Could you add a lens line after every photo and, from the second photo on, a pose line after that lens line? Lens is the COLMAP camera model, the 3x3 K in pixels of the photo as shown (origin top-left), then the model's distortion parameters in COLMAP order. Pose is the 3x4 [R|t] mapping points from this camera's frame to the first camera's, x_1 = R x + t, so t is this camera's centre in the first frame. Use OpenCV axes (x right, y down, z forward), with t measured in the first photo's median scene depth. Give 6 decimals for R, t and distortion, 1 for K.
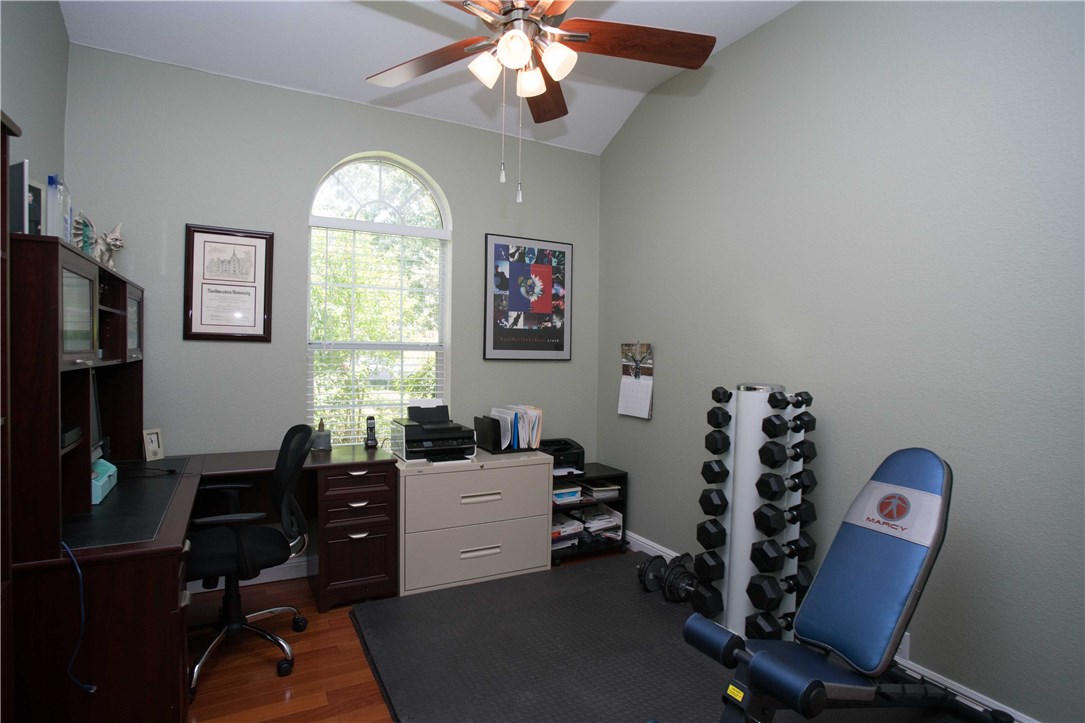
lens RADIAL K [[505.6, 0, 542.5], [0, 505.6, 361.5], [0, 0, 1]] dist [-0.040280, 0.000064]
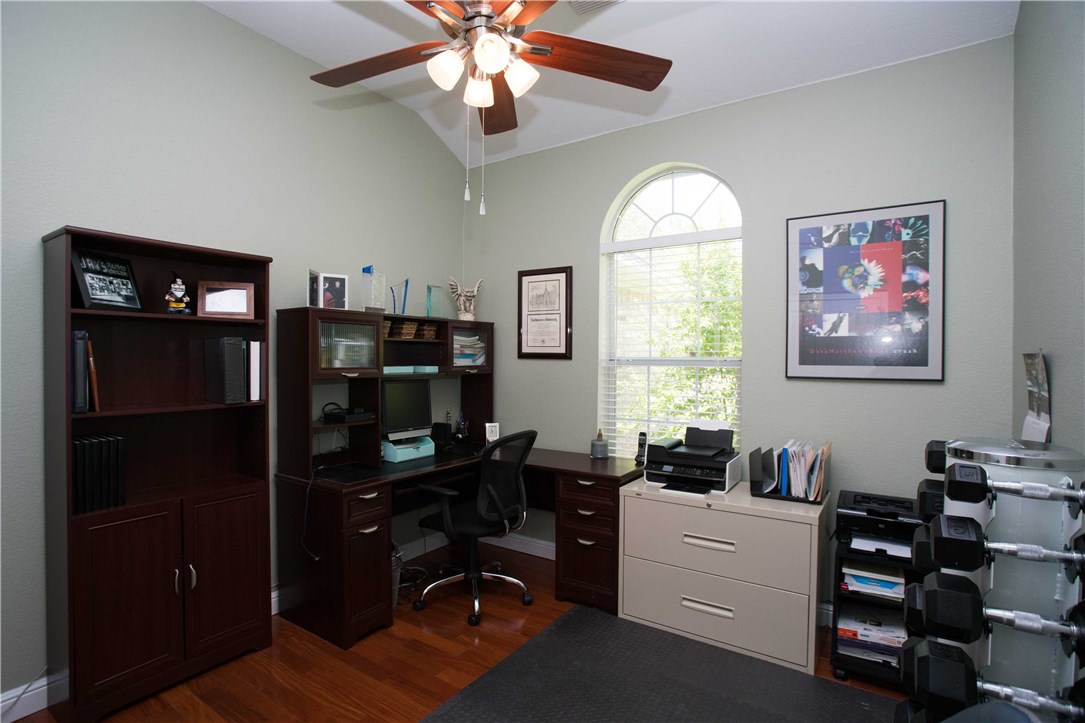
lens RADIAL K [[523.5, 0, 542.5], [0, 523.5, 361.5], [0, 0, 1]] dist [-0.062652, 0.033325]
pose [[0.510204, -0.010038, -0.859995, 0.383447], [-0.018210, 0.999582, -0.022471, -0.003903], [0.859861, 0.027125, 0.509807, 0.255242]]
